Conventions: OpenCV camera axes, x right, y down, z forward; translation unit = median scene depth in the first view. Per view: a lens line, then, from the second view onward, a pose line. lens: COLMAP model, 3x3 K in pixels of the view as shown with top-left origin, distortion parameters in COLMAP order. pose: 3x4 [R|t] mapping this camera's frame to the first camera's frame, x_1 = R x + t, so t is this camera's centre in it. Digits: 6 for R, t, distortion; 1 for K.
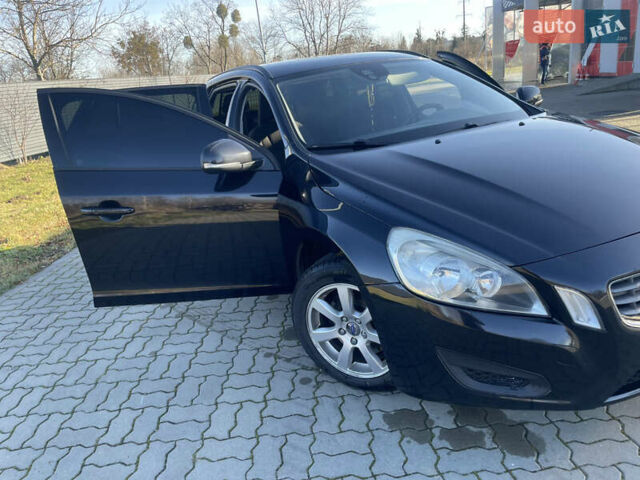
lens RADIAL K [[479.4, 0, 316.1], [0, 479.4, 242.1], [0, 0, 1]] dist [0.073788, -0.094719]
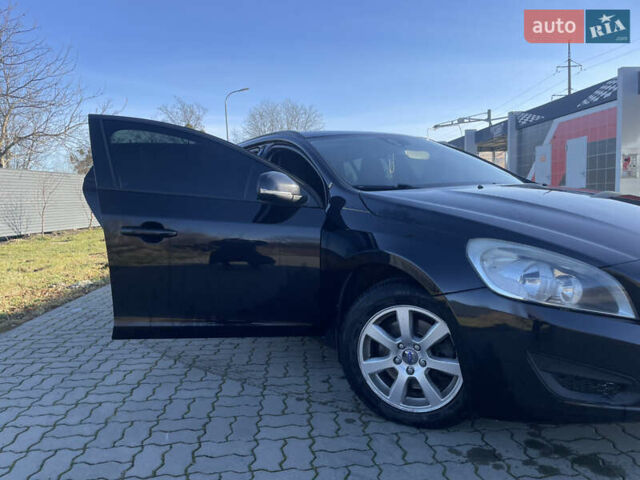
lens RADIAL K [[479.4, 0, 314.8], [0, 479.4, 242.3], [0, 0, 1]] dist [0.073788, -0.094719]
pose [[0.991749, 0.074117, 0.104596, -0.188331], [-0.046622, 0.968583, -0.244282, 0.165905], [-0.119415, 0.237390, 0.964047, 0.028718]]
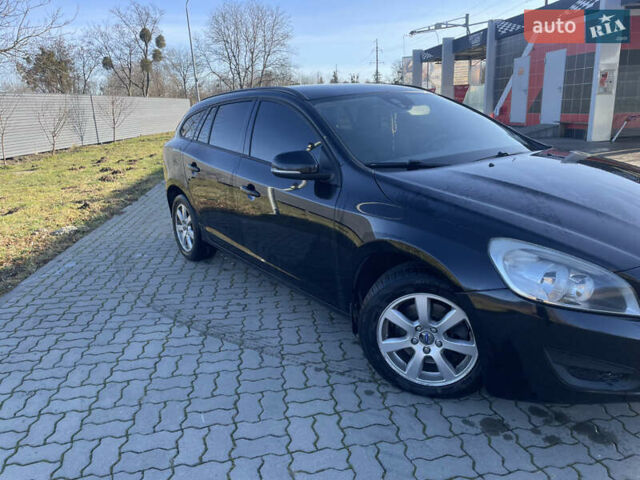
lens RADIAL K [[479.4, 0, 319.1], [0, 479.4, 242.4], [0, 0, 1]] dist [0.073788, -0.094719]
pose [[0.983389, 0.022439, 0.180119, -0.280176], [-0.010661, 0.997757, -0.066090, 0.037531], [-0.181198, 0.063072, 0.981422, 0.006175]]
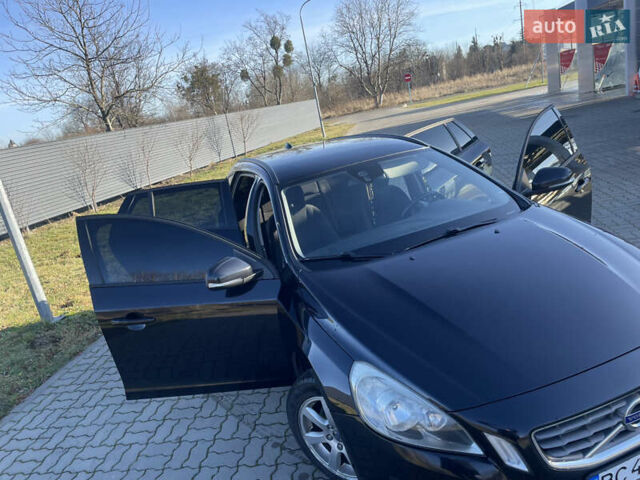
lens RADIAL K [[479.4, 0, 321.7], [0, 479.4, 240.8], [0, 0, 1]] dist [0.073788, -0.094719]
pose [[0.992224, -0.041430, -0.117369, 0.153752], [0.037529, 0.998674, -0.035253, -0.187485], [0.118674, 0.030574, 0.992463, -0.100731]]
